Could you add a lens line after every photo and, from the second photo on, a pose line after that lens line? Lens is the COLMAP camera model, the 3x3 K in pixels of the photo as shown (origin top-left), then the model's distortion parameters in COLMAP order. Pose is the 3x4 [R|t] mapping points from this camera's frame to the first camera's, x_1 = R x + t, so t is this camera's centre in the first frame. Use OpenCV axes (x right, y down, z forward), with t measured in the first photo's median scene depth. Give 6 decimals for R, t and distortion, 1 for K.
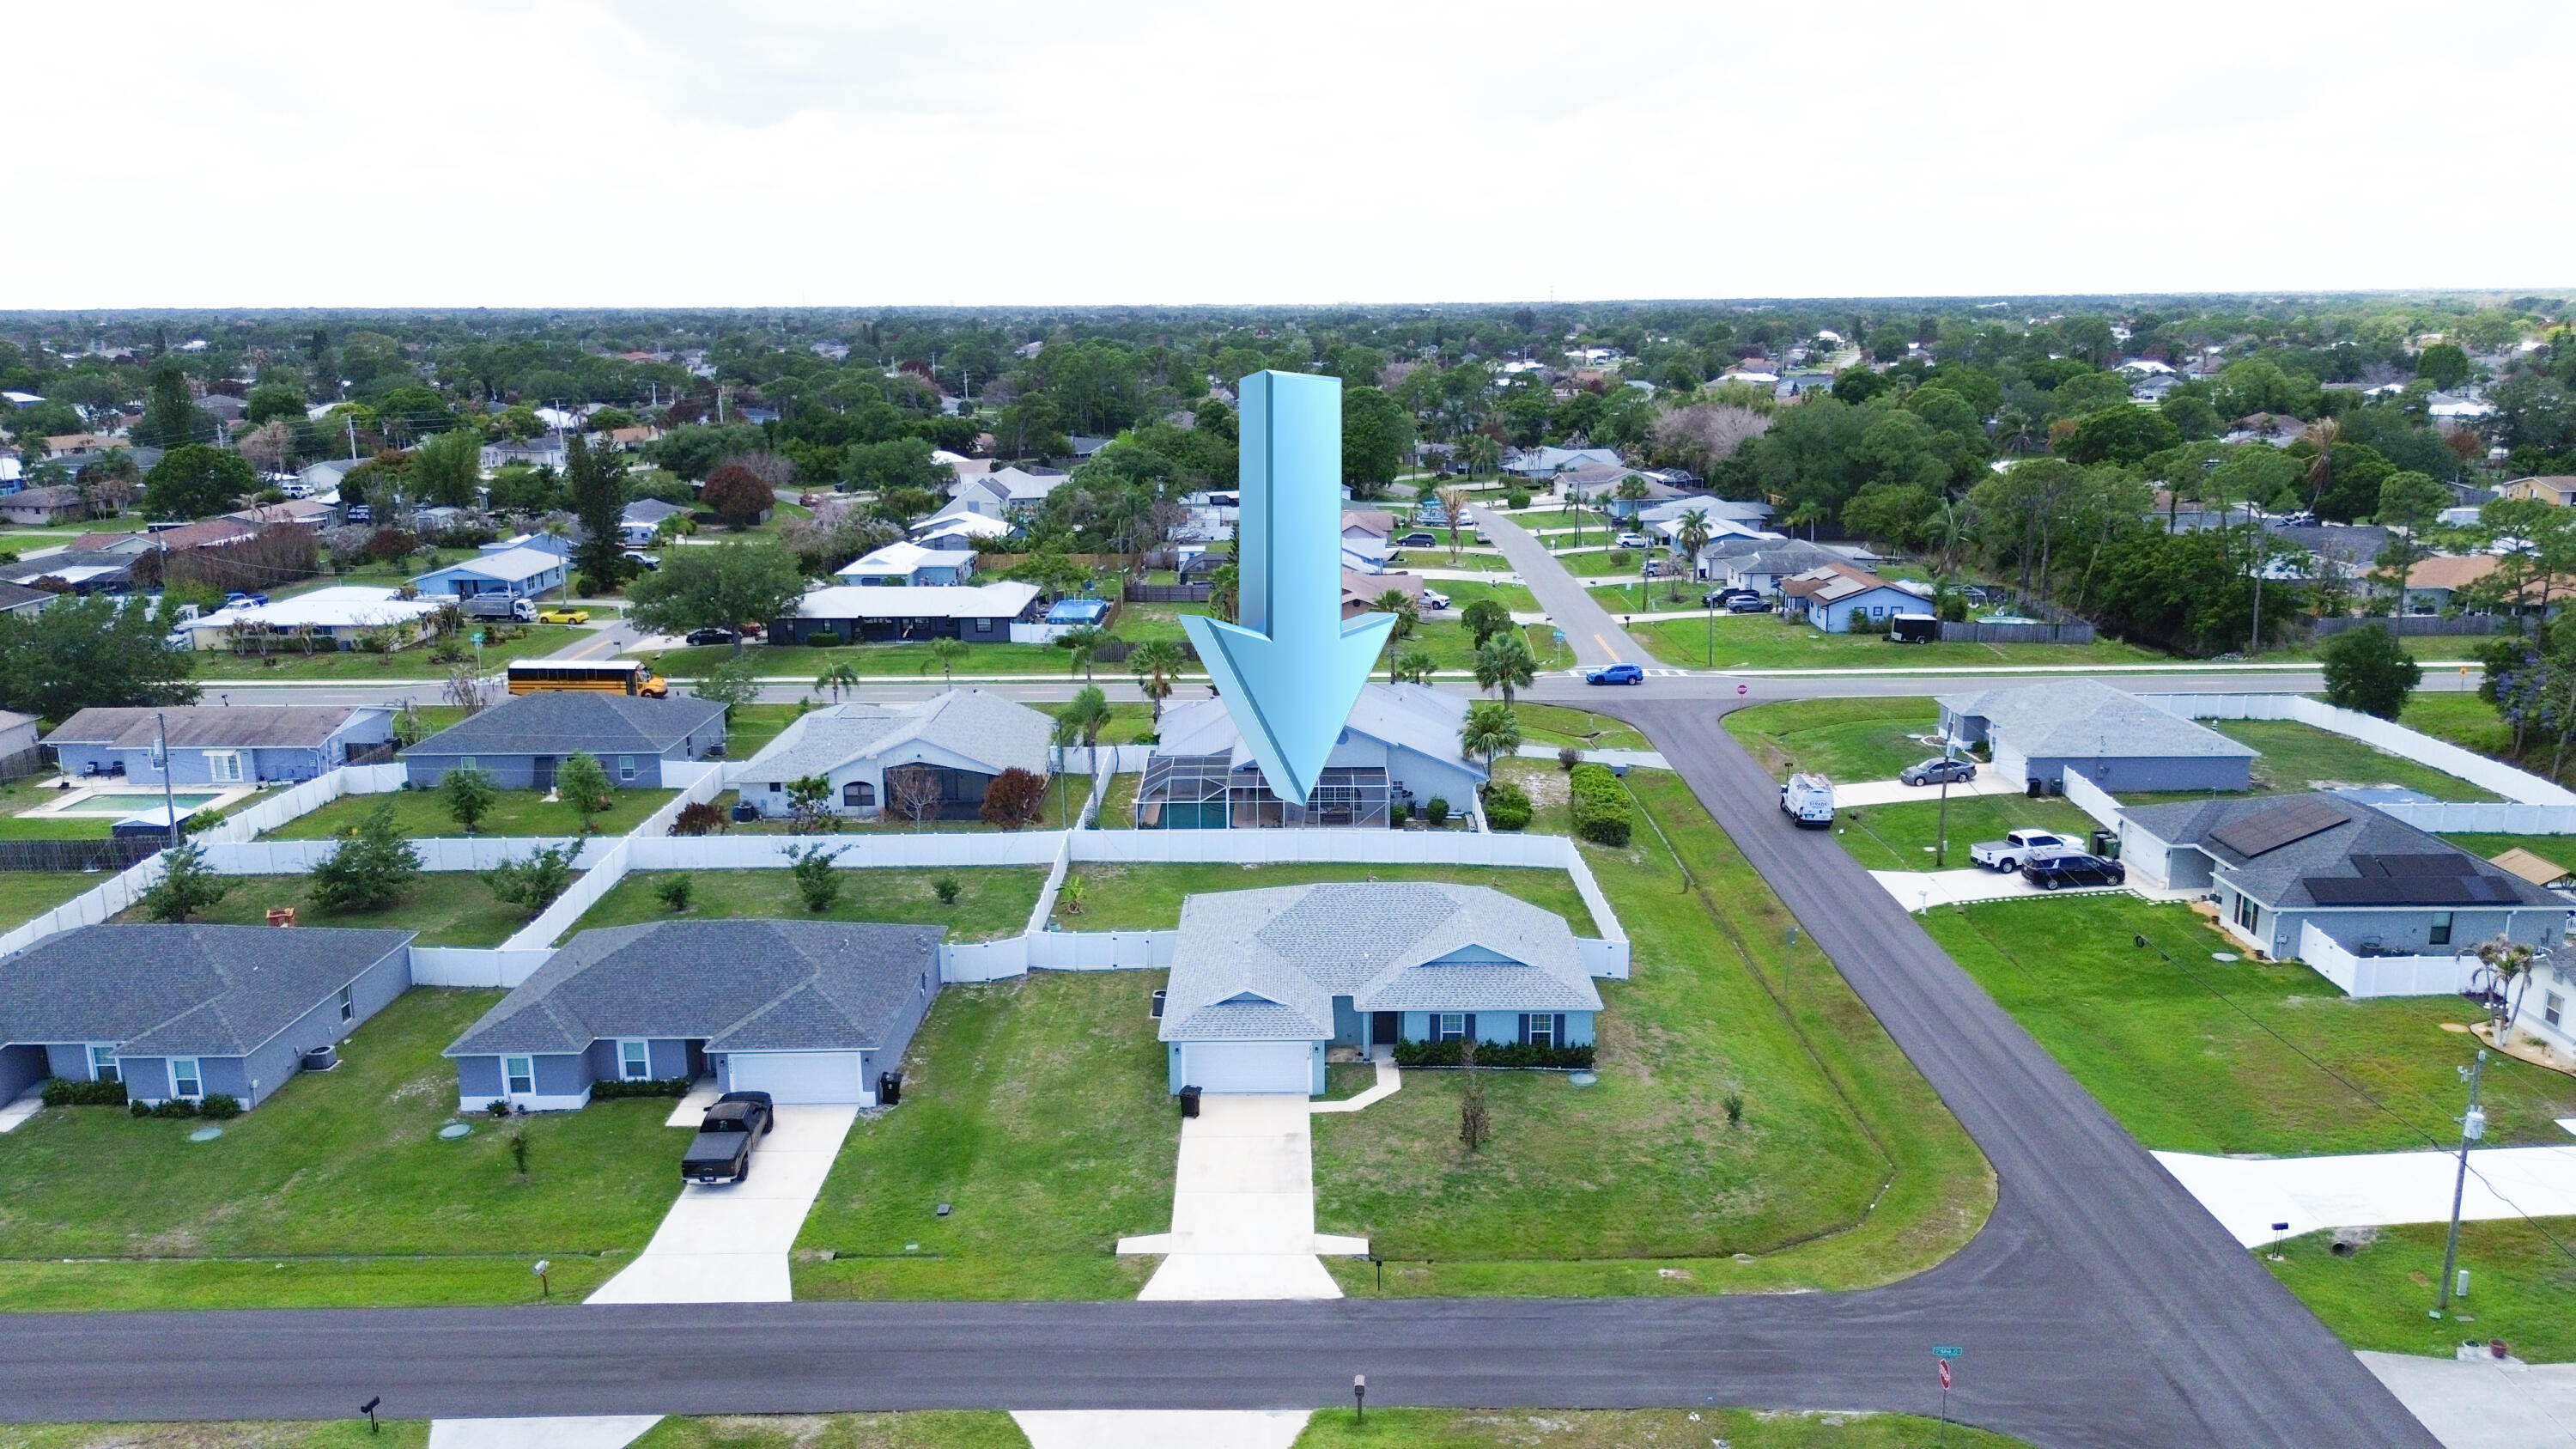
lens RADIAL K [[1827.9, 0, 1288.0], [0, 1827.9, 724.5], [0, 0, 1]] dist [0.082695, -0.089404]
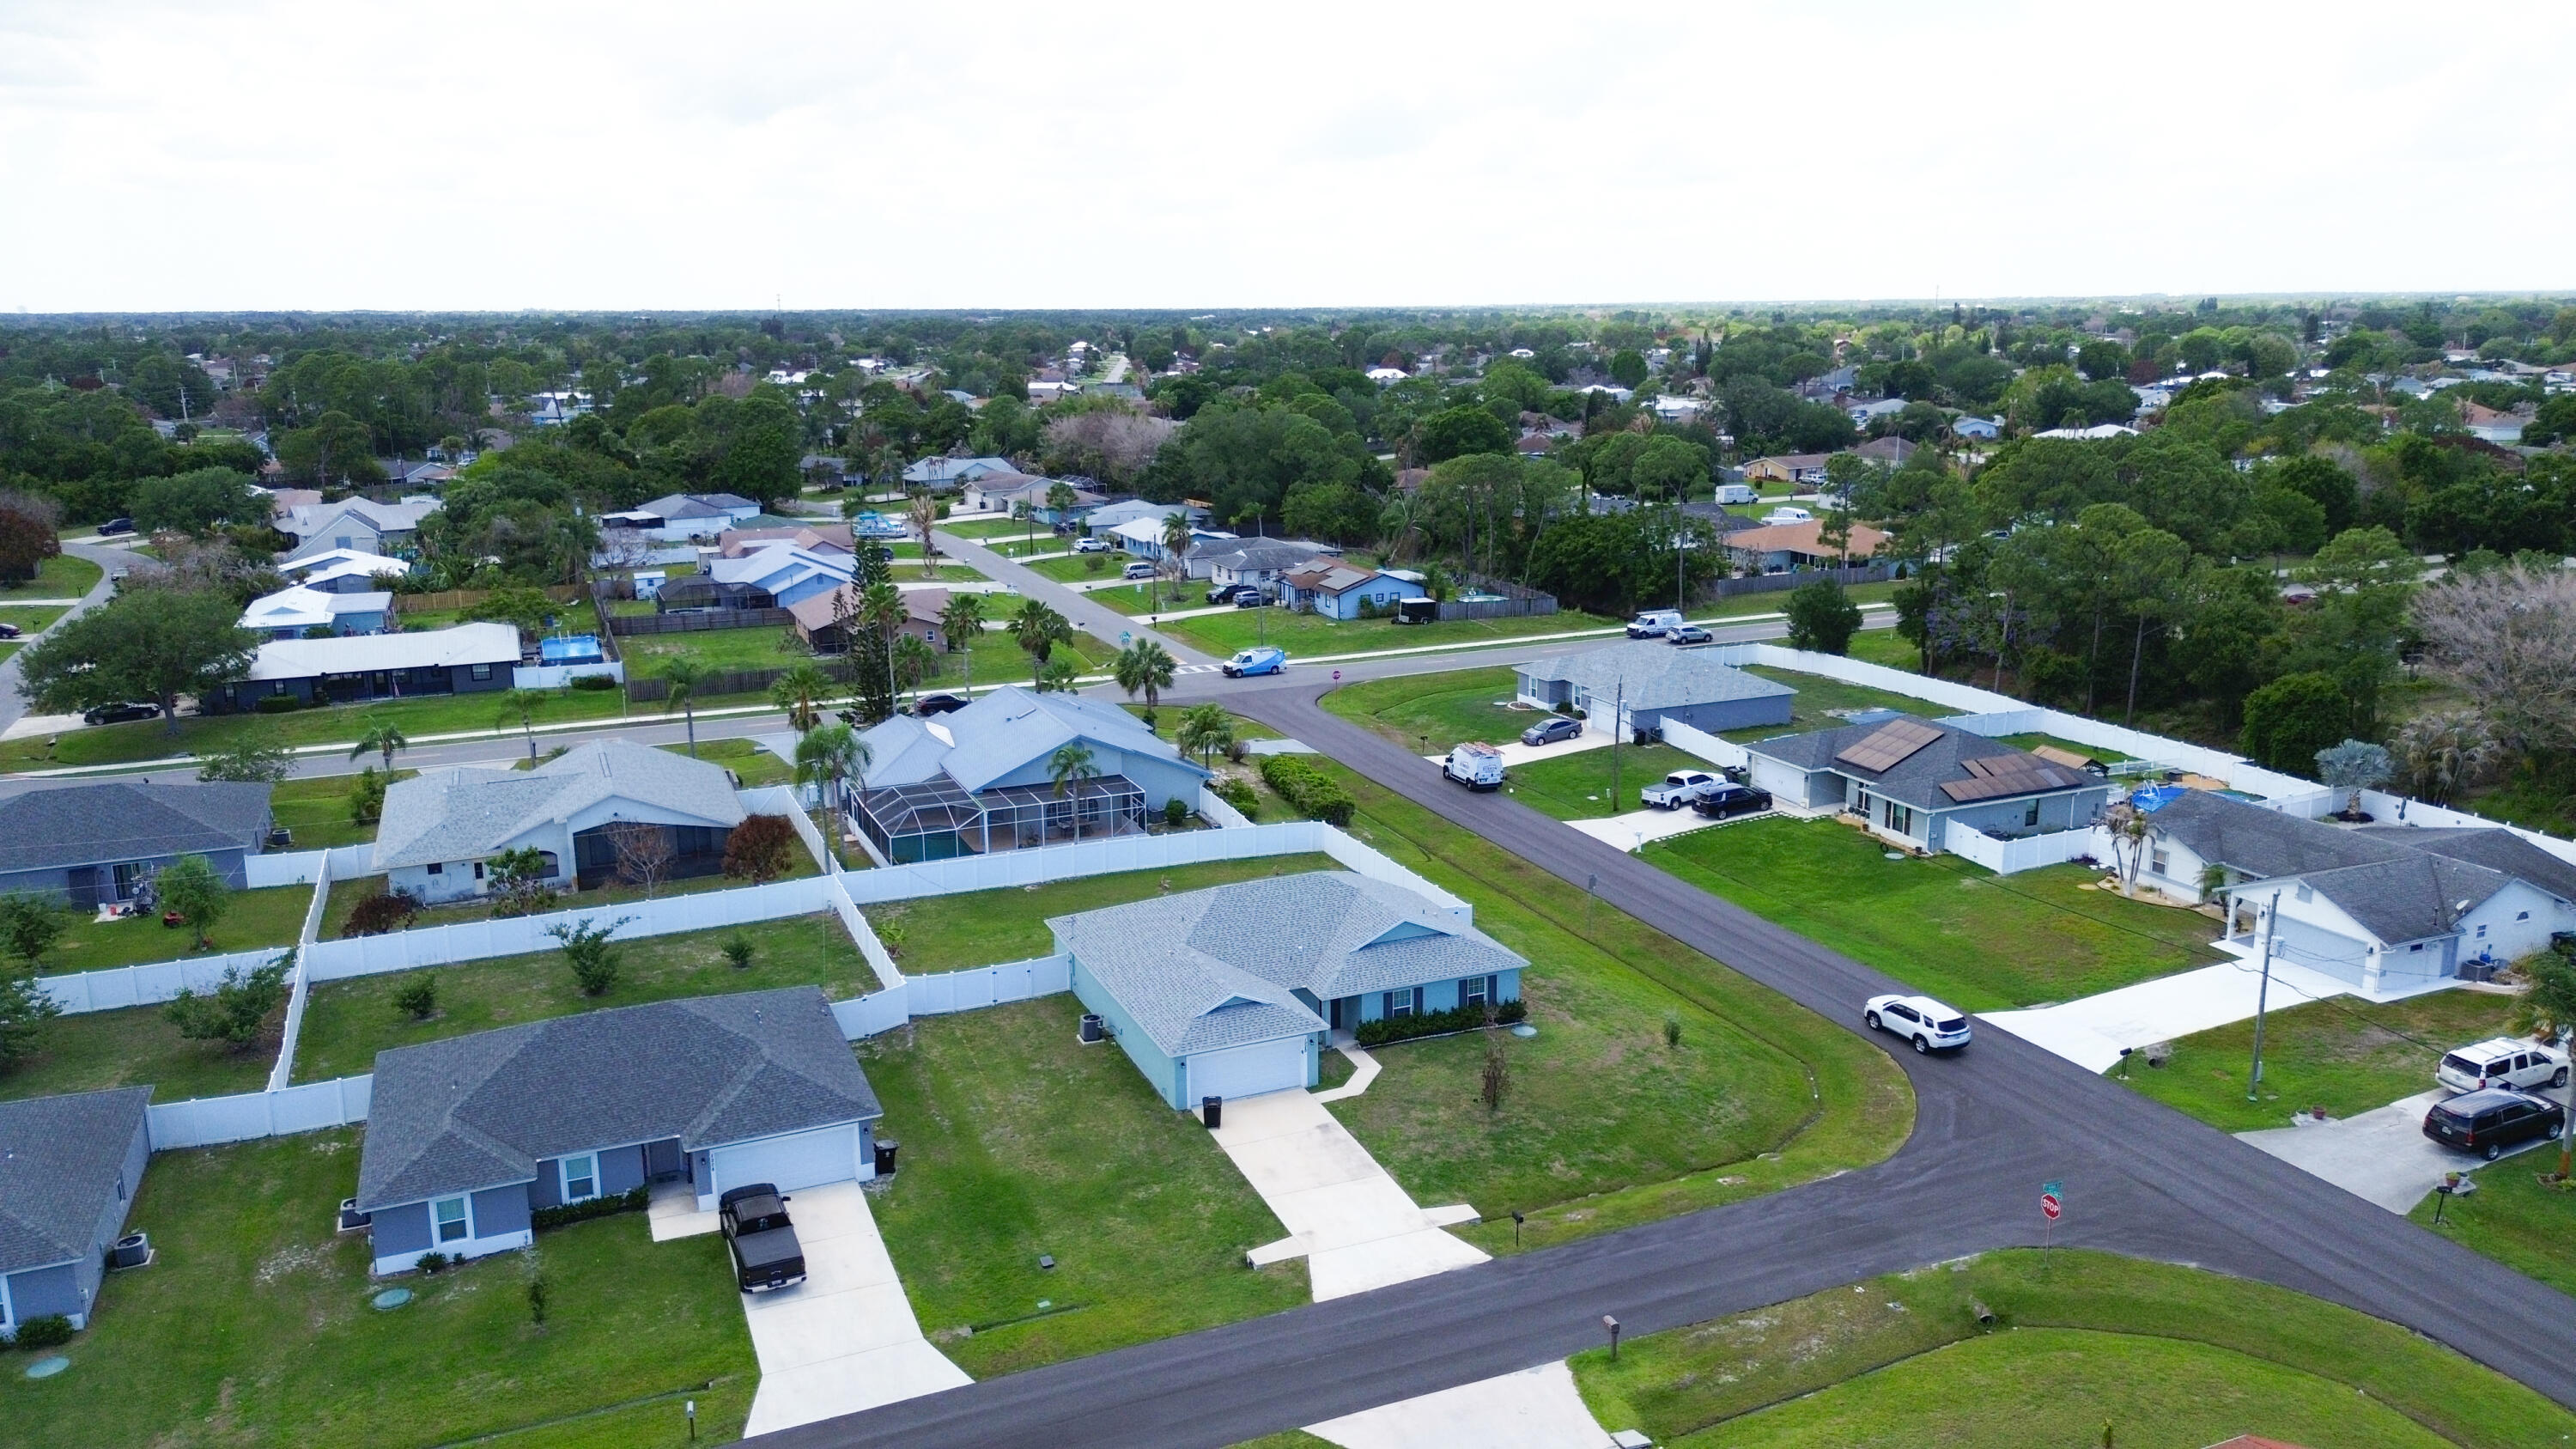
lens RADIAL K [[1827.9, 0, 1288.0], [0, 1827.9, 724.5], [0, 0, 1]] dist [0.082695, -0.089404]
pose [[0.915931, -0.088658, 0.391421, -0.286625], [0.090831, 0.995781, 0.013001, -0.009758], [-0.390923, 0.023645, 0.920120, 0.046814]]
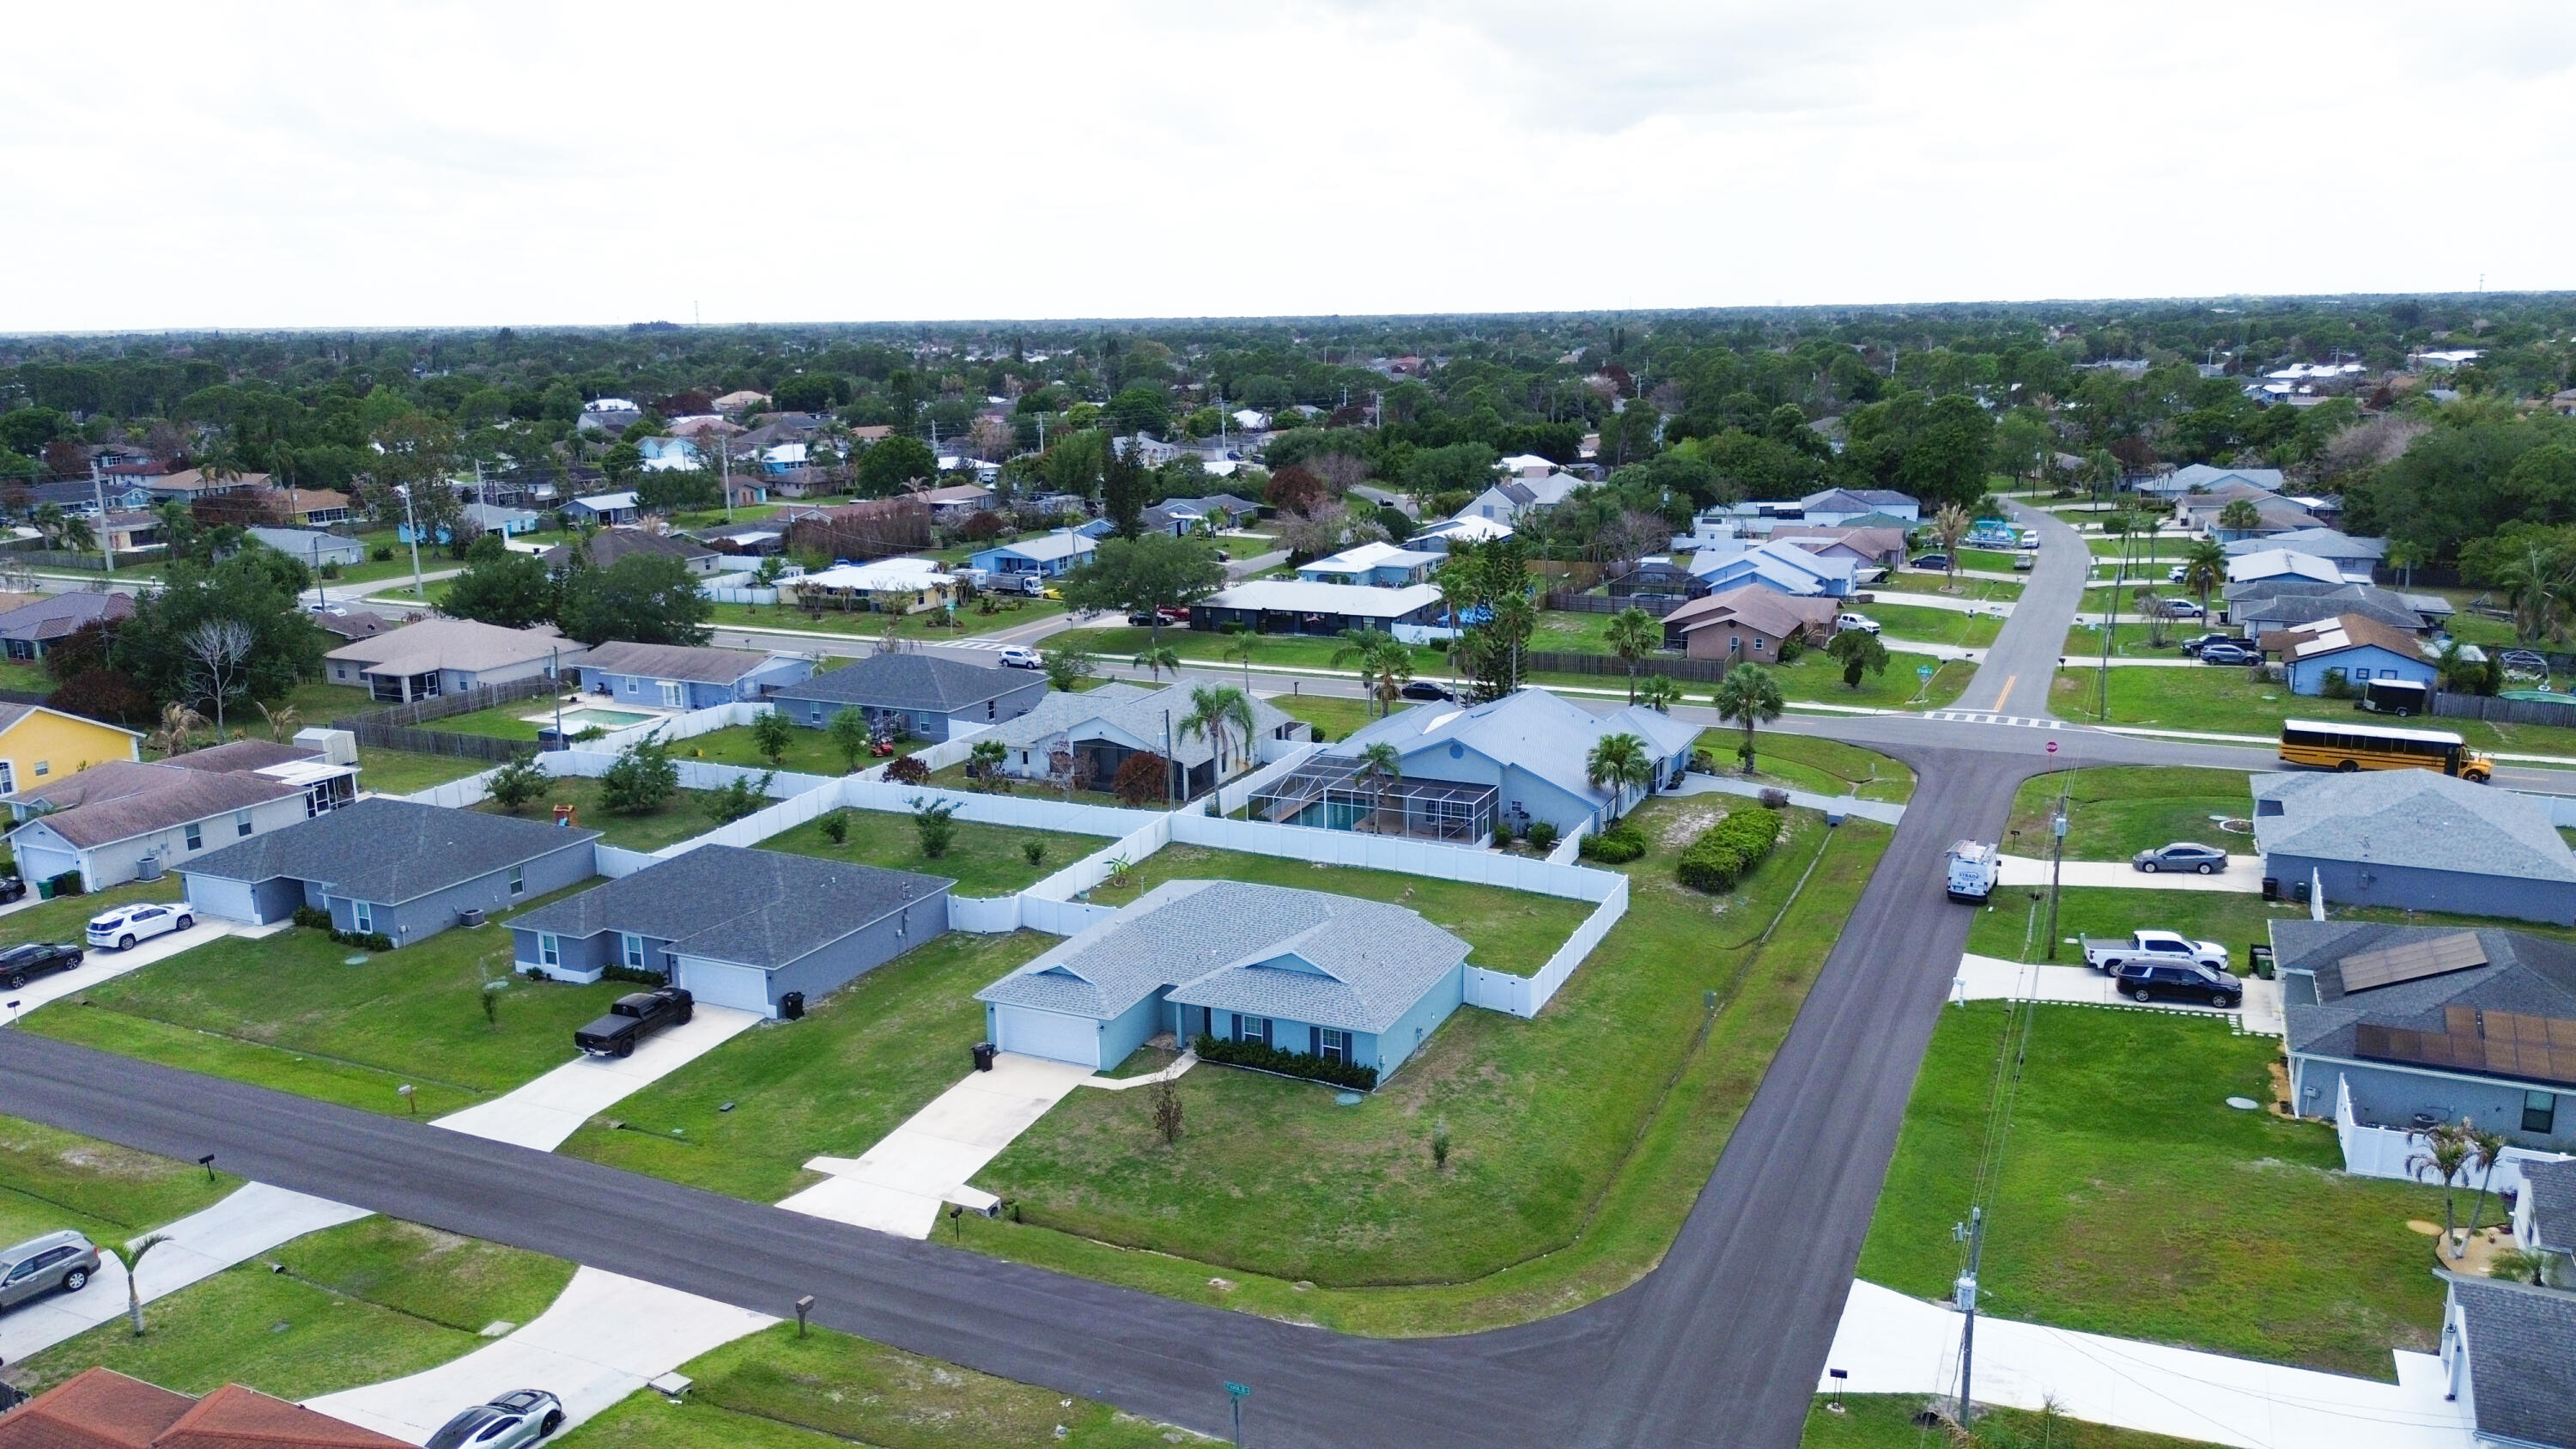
lens RADIAL K [[1827.9, 0, 1288.0], [0, 1827.9, 724.5], [0, 0, 1]] dist [0.082695, -0.089404]
pose [[0.907320, 0.086583, -0.411429, 0.405029], [-0.086836, 0.996058, 0.018116, -0.020343], [0.411376, 0.019289, 0.911262, 0.052478]]
